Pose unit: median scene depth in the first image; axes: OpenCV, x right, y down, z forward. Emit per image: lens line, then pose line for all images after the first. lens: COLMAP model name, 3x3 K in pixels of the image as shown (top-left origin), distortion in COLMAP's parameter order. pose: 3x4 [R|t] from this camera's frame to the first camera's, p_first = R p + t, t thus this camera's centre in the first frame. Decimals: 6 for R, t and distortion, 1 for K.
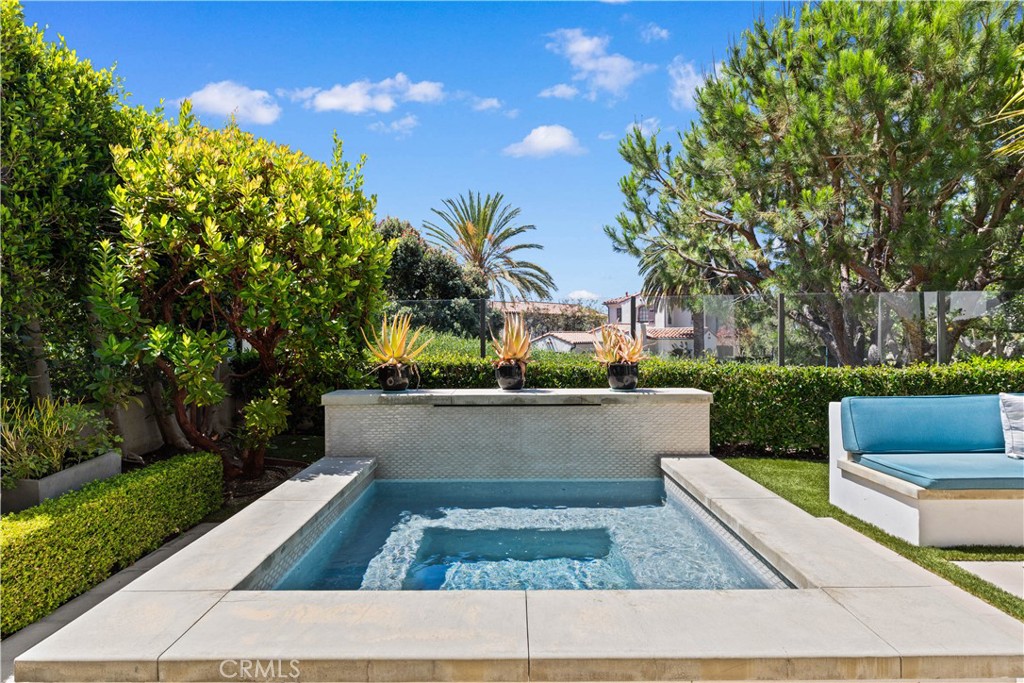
lens RADIAL K [[574.2, 0, 512.0], [0, 574.2, 341.5], [0, 0, 1]] dist [0.000044, -0.000019]
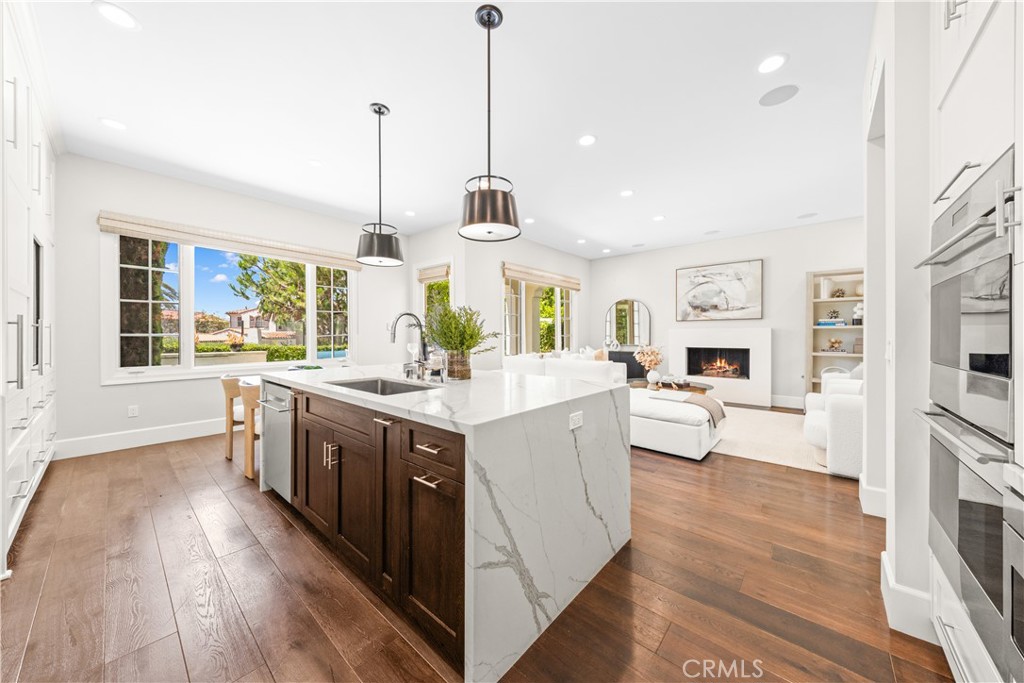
lens RADIAL K [[334.6, 0, 512.0], [0, 334.6, 341.5], [0, 0, 1]] dist [0.001123, -0.000140]
pose [[0.648031, 0.000527, 0.761614, -0.094619], [-0.001920, 0.999998, 0.000942, 0.006944], [-0.761612, -0.002072, 0.648030, -0.556939]]
